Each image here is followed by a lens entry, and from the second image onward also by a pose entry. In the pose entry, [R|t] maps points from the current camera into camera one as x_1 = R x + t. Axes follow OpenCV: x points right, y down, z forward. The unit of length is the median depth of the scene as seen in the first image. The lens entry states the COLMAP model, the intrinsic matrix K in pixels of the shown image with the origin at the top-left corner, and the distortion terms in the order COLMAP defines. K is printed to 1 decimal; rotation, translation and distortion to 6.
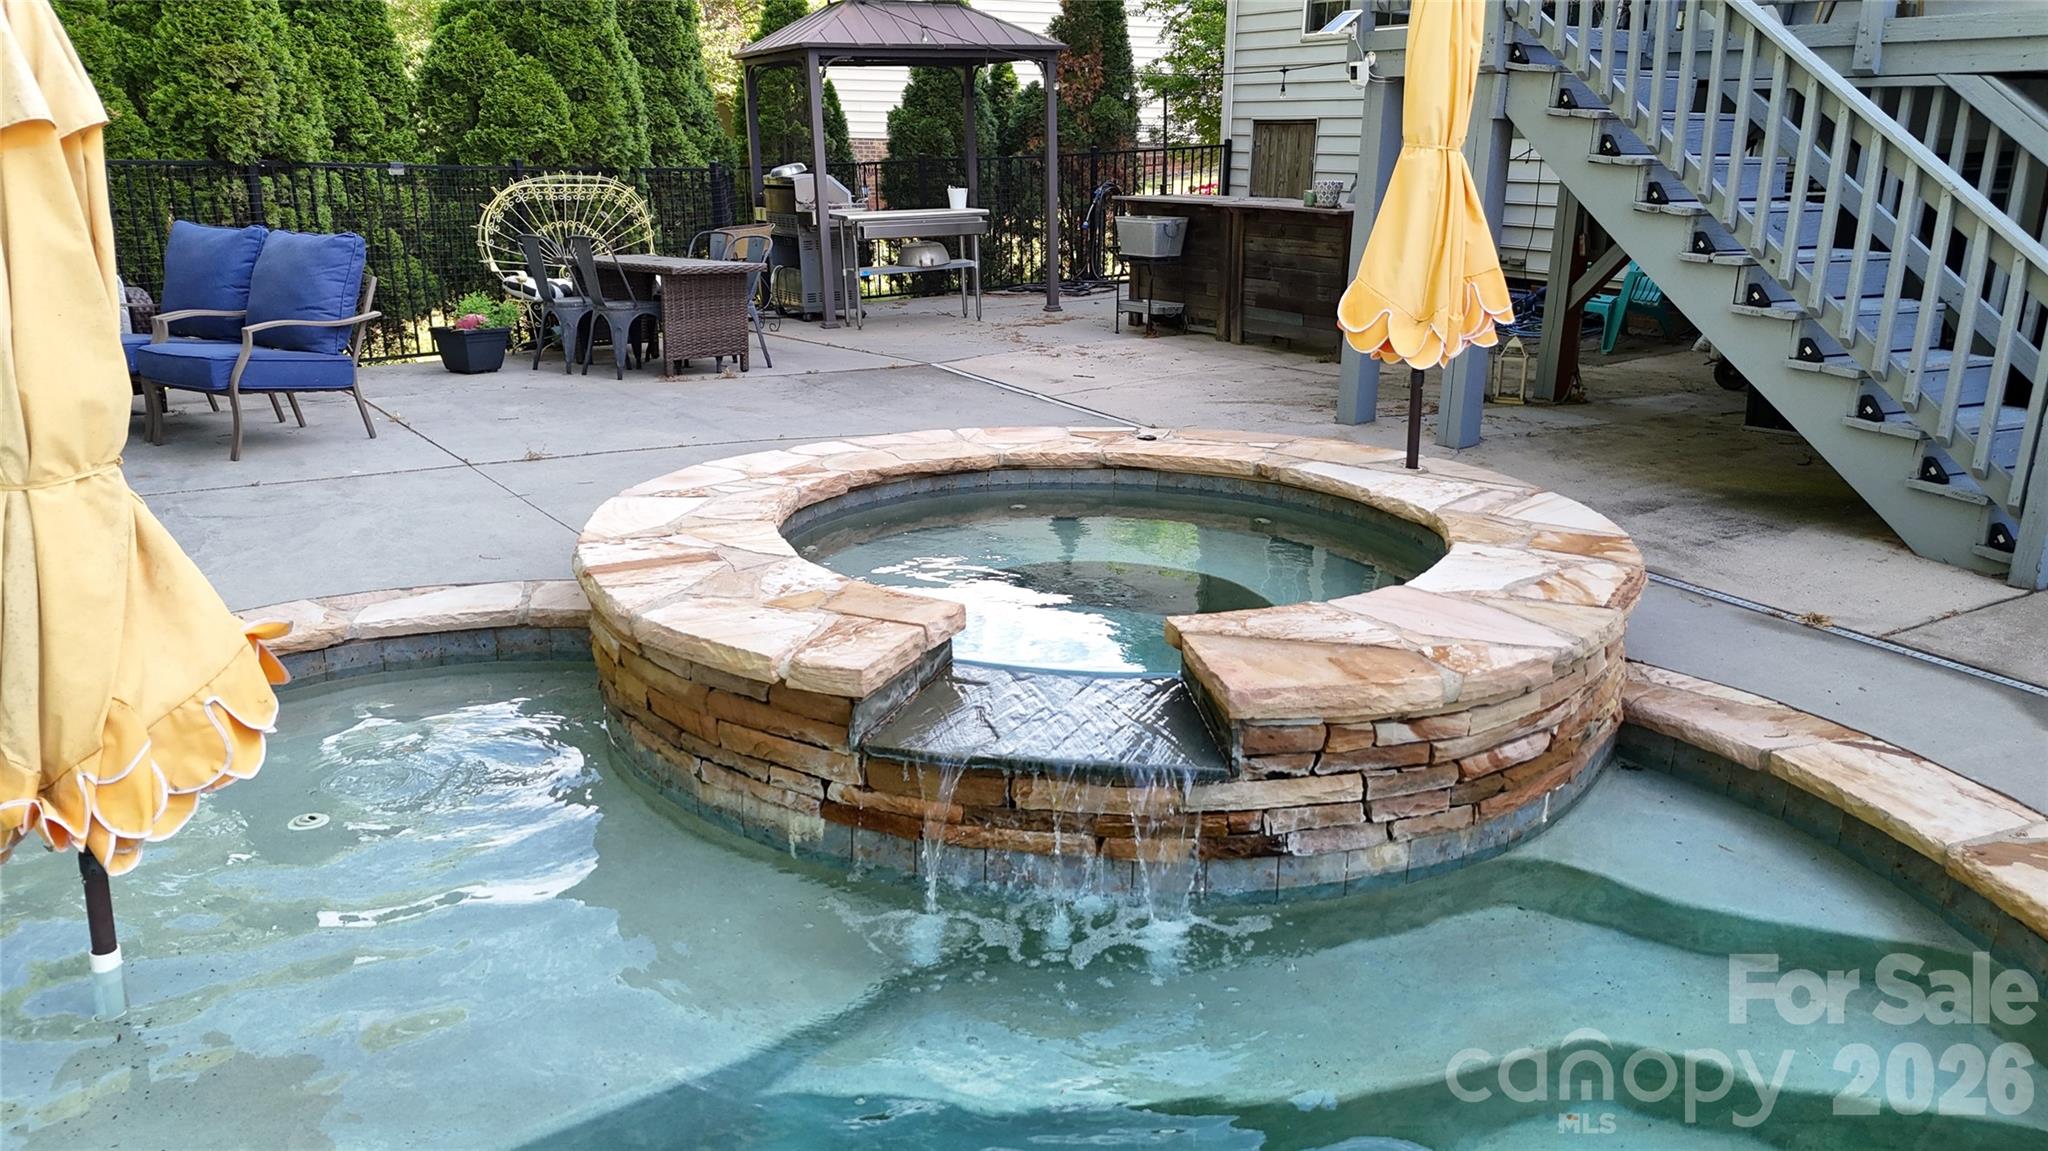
lens RADIAL K [[1544.5, 0, 1024.0], [0, 1544.5, 575.5], [0, 0, 1]] dist [0.077740, -0.072552]
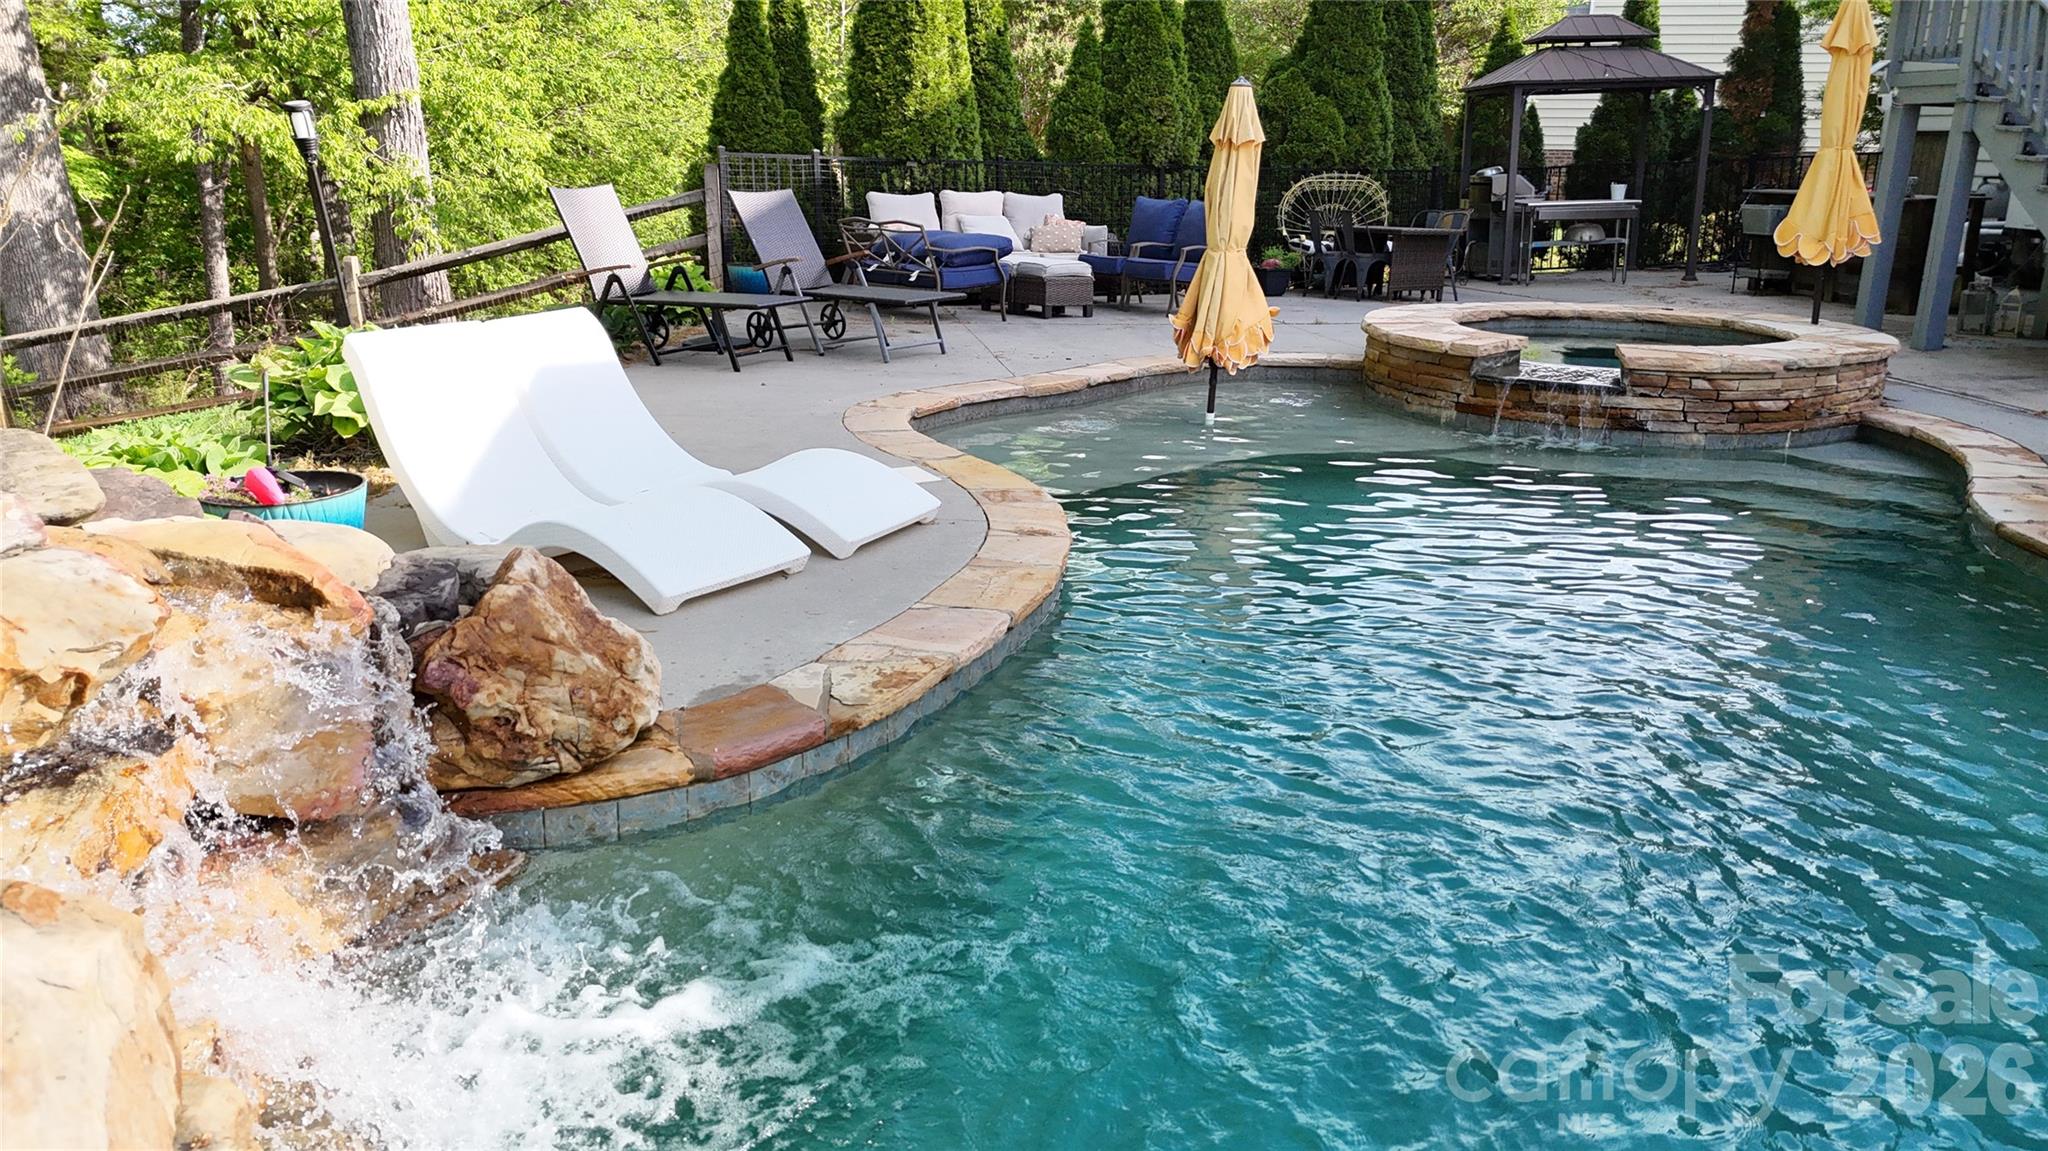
lens RADIAL K [[1544.5, 0, 1024.0], [0, 1544.5, 575.5], [0, 0, 1]] dist [0.077740, -0.072552]
pose [[0.906716, 0.113690, -0.406128, 0.090925], [-0.117565, 0.992944, 0.015486, 0.144597], [0.405023, 0.033705, 0.913685, -0.496940]]
